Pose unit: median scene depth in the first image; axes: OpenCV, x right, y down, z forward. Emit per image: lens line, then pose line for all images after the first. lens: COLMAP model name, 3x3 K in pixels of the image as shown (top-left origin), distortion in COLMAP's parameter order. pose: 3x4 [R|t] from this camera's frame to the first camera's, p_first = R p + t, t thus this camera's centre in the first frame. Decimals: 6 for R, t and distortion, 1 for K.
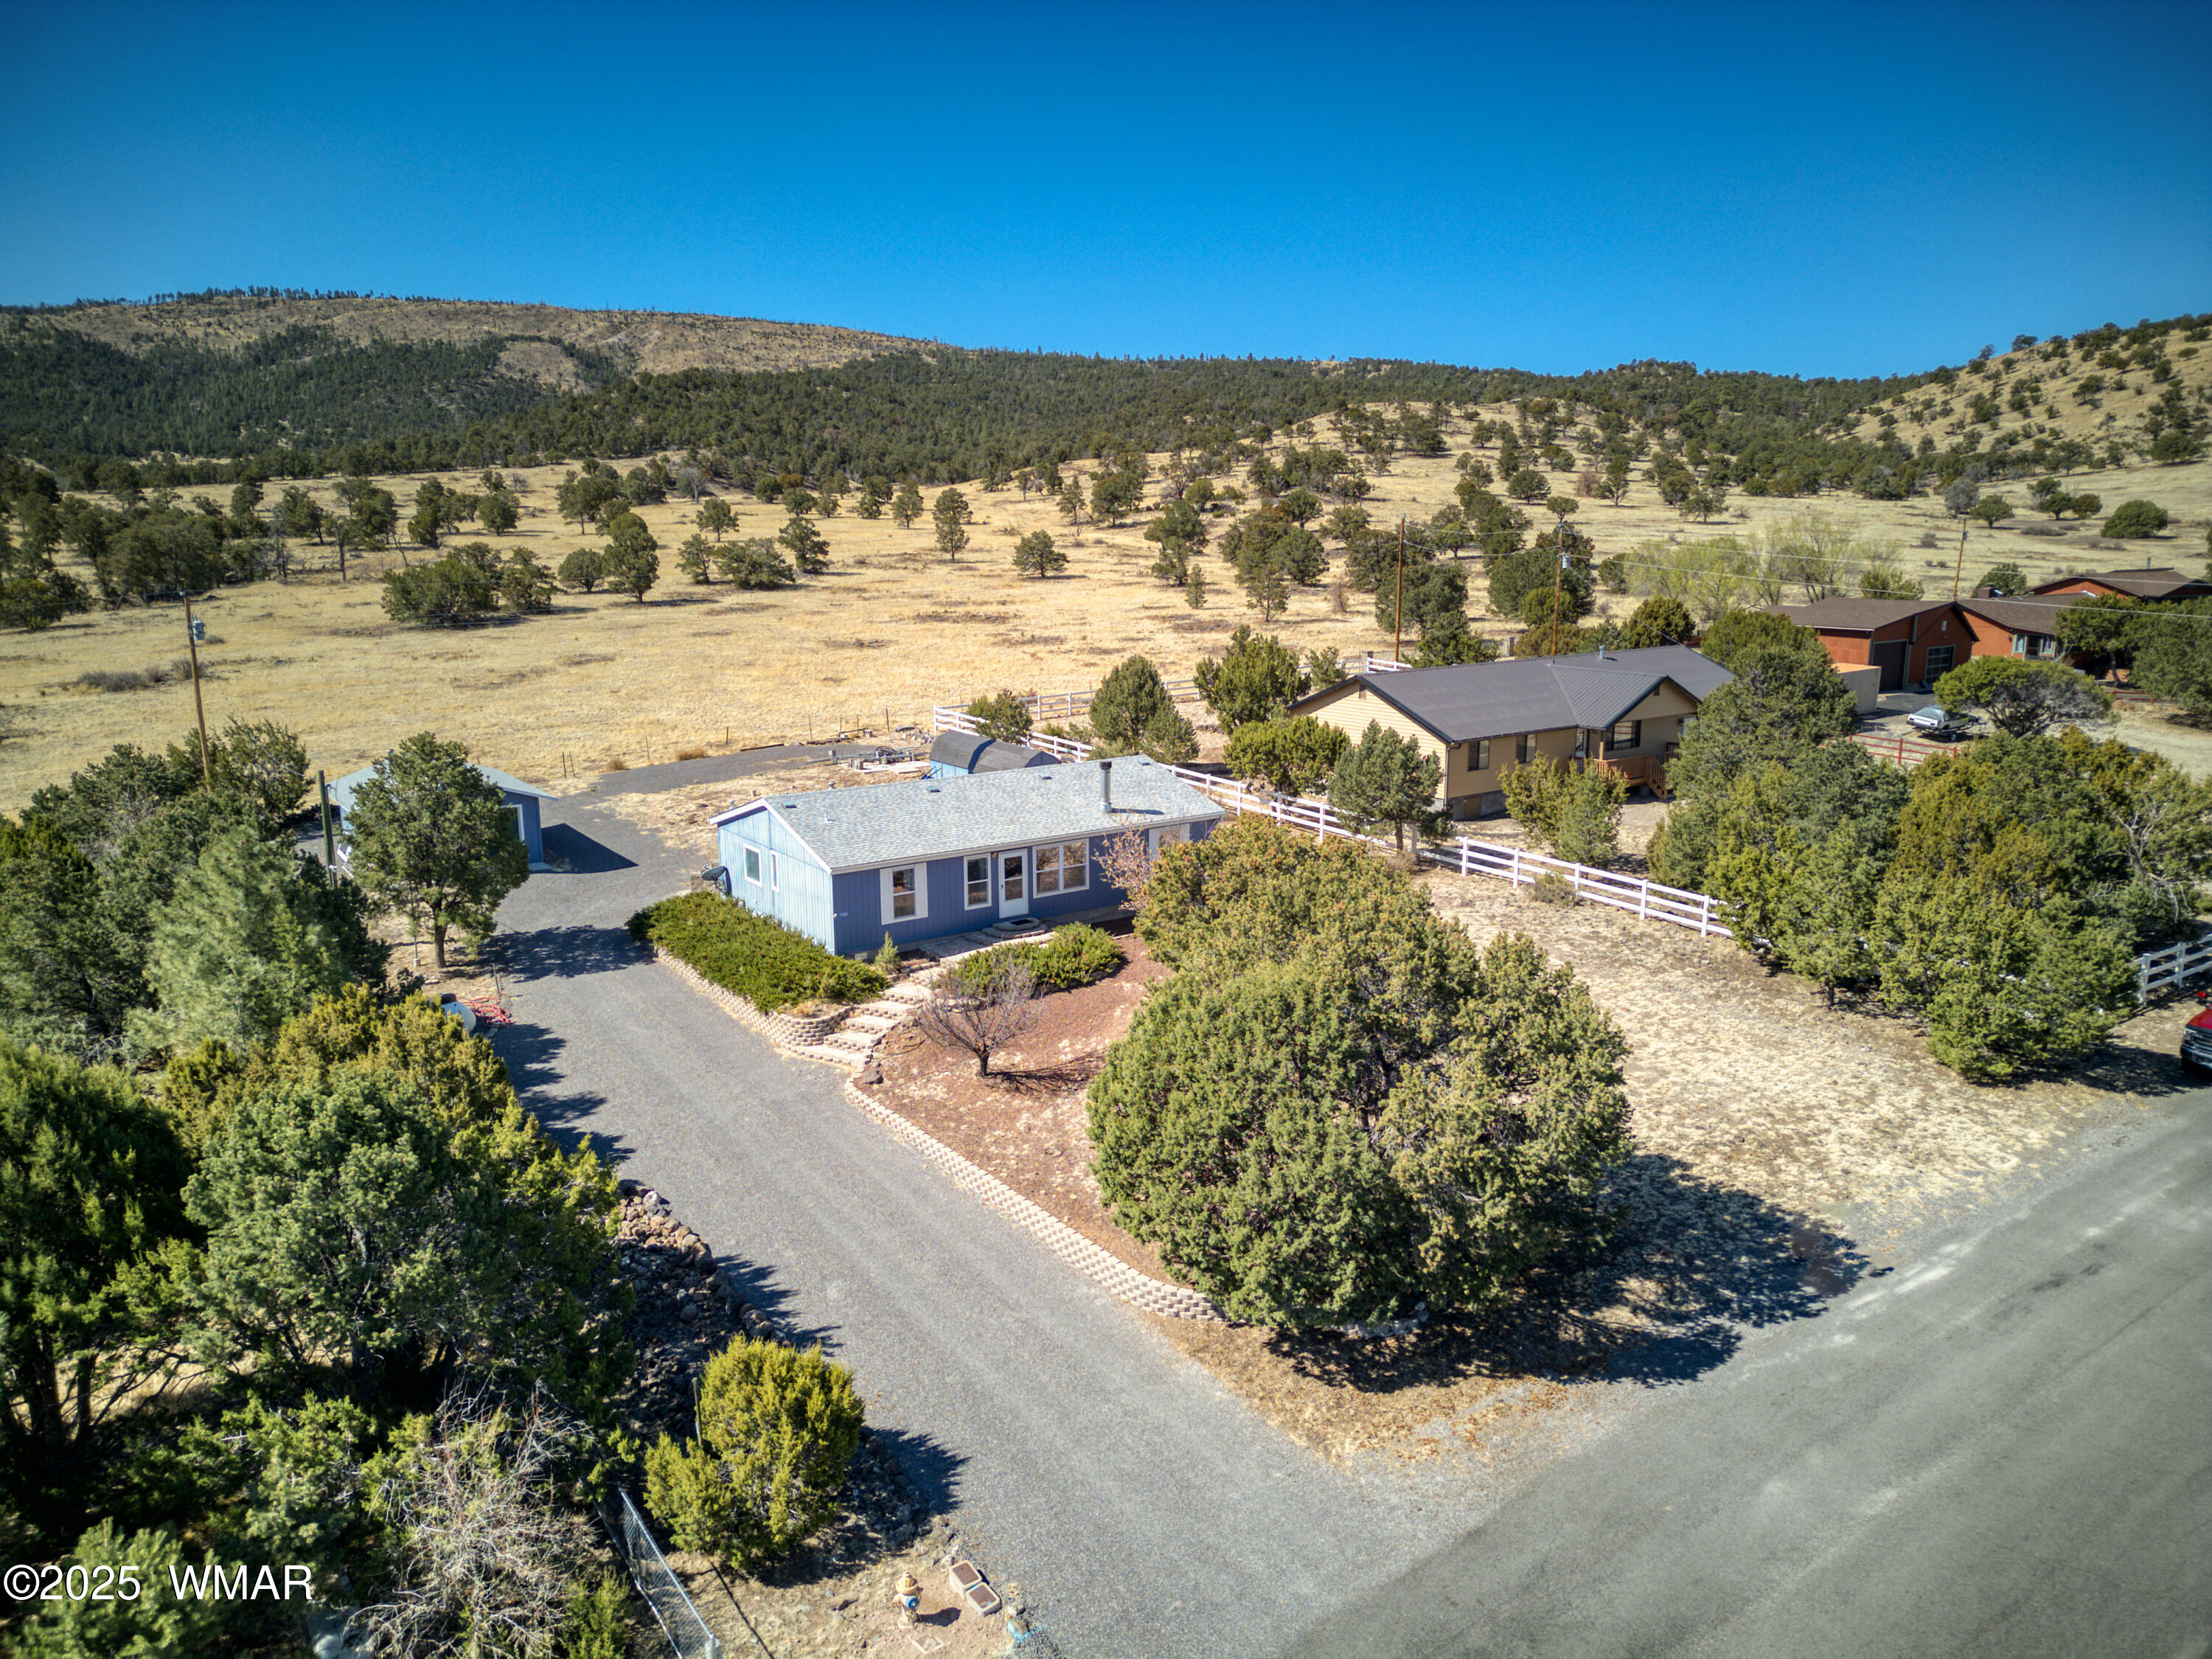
lens RADIAL K [[1522.2, 0, 1106.0], [0, 1522.2, 829.5], [0, 0, 1]] dist [0.057127, -0.046651]
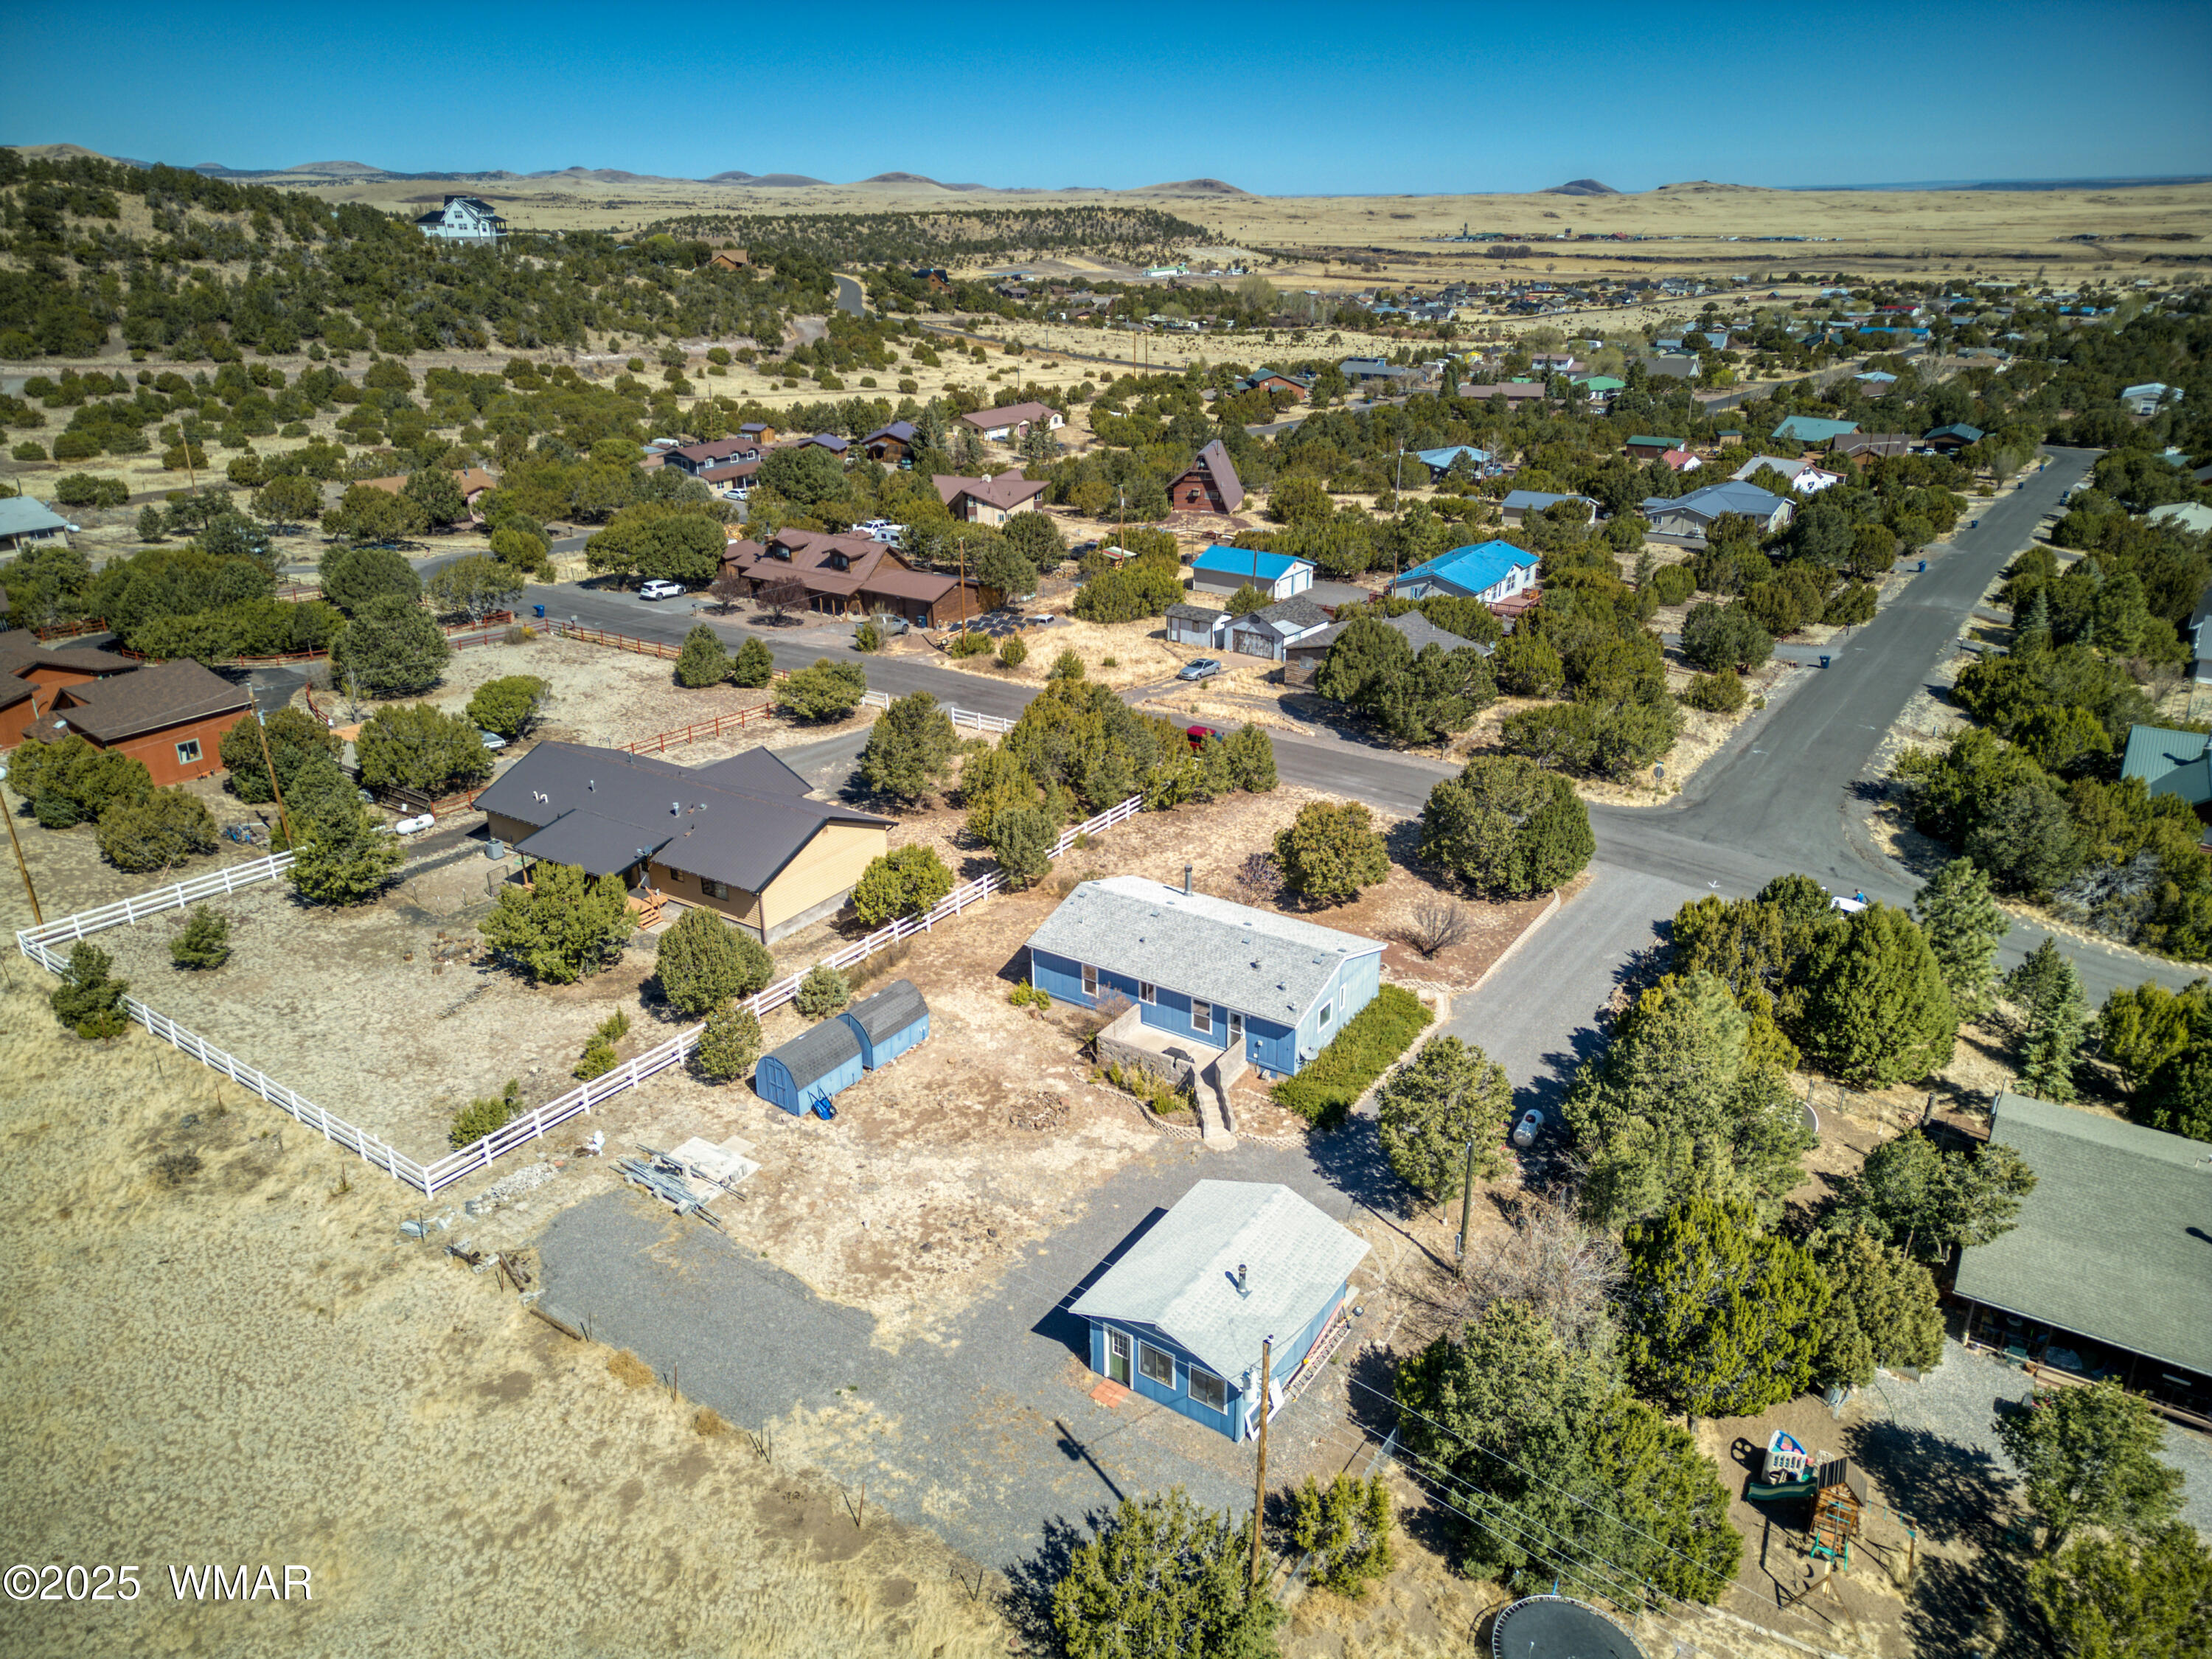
lens RADIAL K [[1519.7, 0, 1106.0], [0, 1519.7, 829.5], [0, 0, 1]] dist [0.085034, -0.061725]
pose [[-0.348030, -0.341821, 0.872946, -0.451901], [0.214779, 0.877320, 0.429162, -0.263815], [-0.912549, 0.336852, -0.231917, 0.492811]]
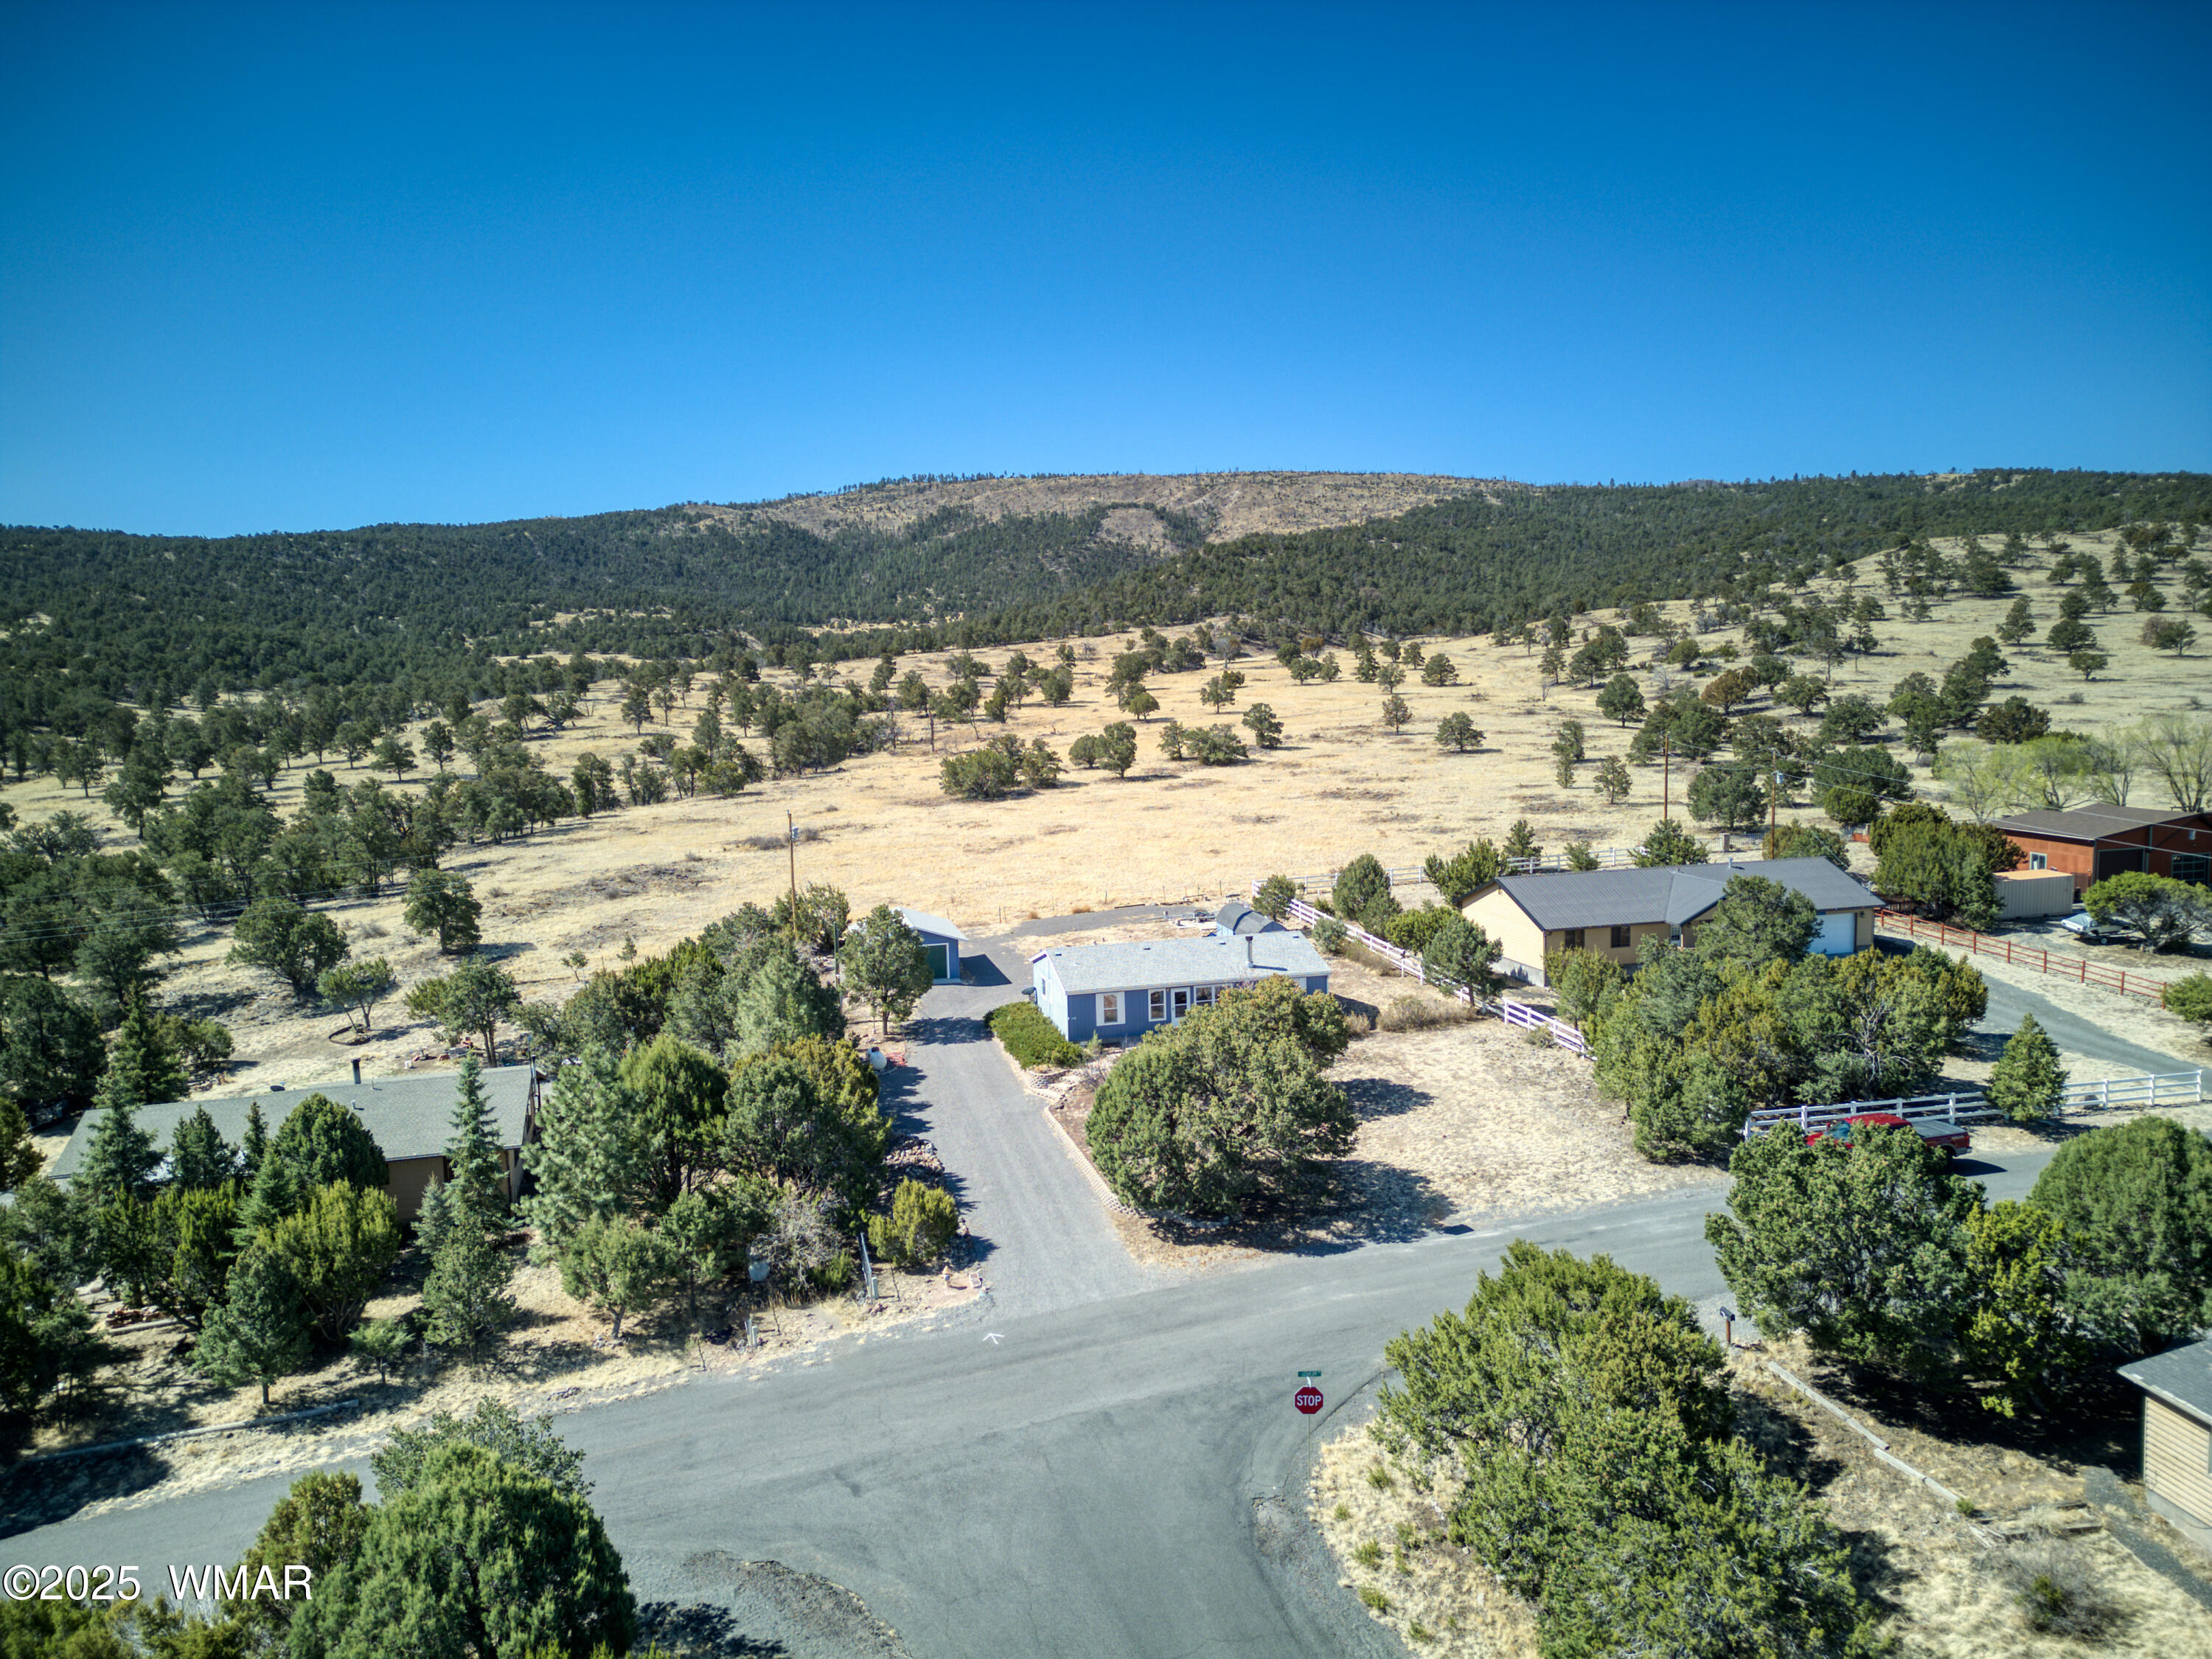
lens RADIAL K [[1519.7, 0, 1106.0], [0, 1519.7, 829.5], [0, 0, 1]] dist [0.085034, -0.061725]
pose [[0.933139, 0.020318, -0.358941, 0.152686], [-0.050237, 0.995975, -0.074224, -0.010418], [0.355988, 0.087293, 0.930404, -0.201708]]
